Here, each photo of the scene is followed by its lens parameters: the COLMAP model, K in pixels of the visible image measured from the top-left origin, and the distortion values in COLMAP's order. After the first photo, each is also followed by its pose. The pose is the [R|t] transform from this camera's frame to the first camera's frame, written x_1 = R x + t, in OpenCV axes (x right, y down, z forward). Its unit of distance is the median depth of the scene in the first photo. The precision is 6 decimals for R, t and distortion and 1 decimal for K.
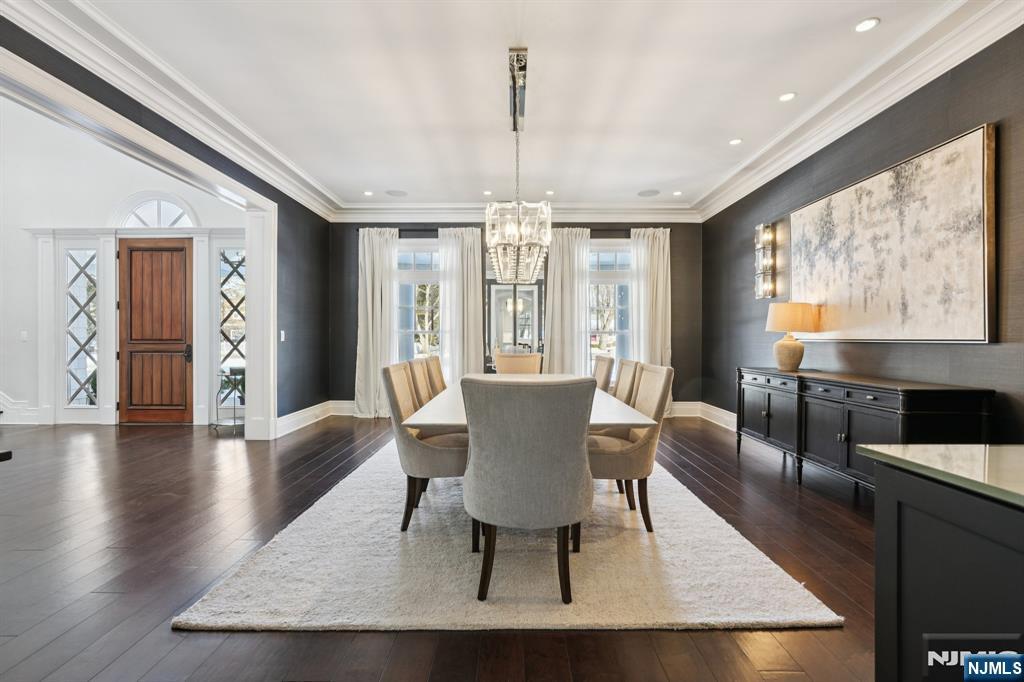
lens RADIAL K [[467.6, 0, 512.0], [0, 467.6, 341.0], [0, 0, 1]] dist [0.000415, 0.000265]
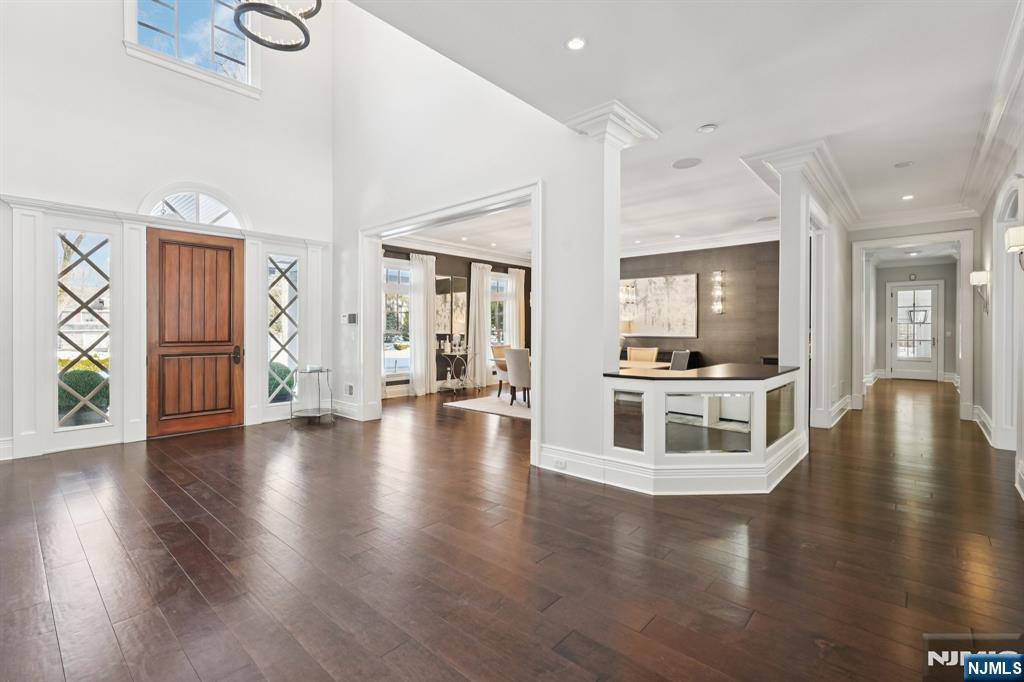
lens RADIAL K [[459.5, 0, 494.8], [0, 459.5, 325.0], [0, 0, 1]] dist [-0.000547, 0.000164]
pose [[0.673454, 0.003115, 0.739222, -1.040944], [-0.001084, 0.999994, -0.003226, -0.034008], [-0.739228, 0.001371, 0.673454, -0.063391]]
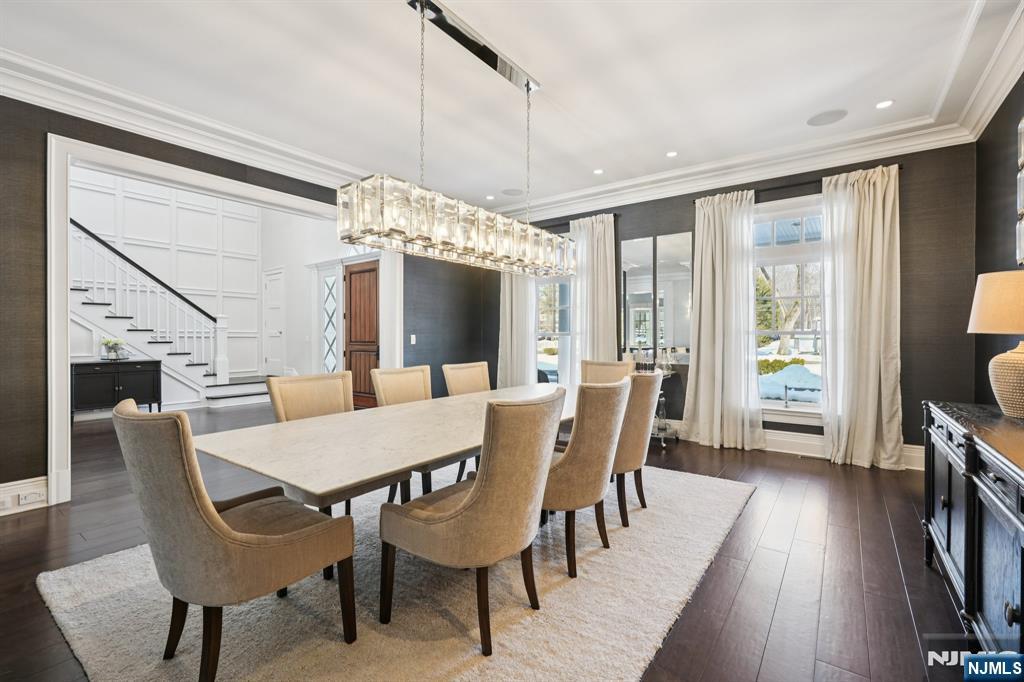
lens RADIAL K [[458.4, 0, 500.6], [0, 458.4, 338.6], [0, 0, 1]] dist [0.000587, 0.000613]
pose [[0.805319, -0.000084, -0.592842, 0.289304], [-0.002351, 0.999992, -0.003335, -0.008655], [0.592837, 0.004080, 0.805312, 0.214391]]
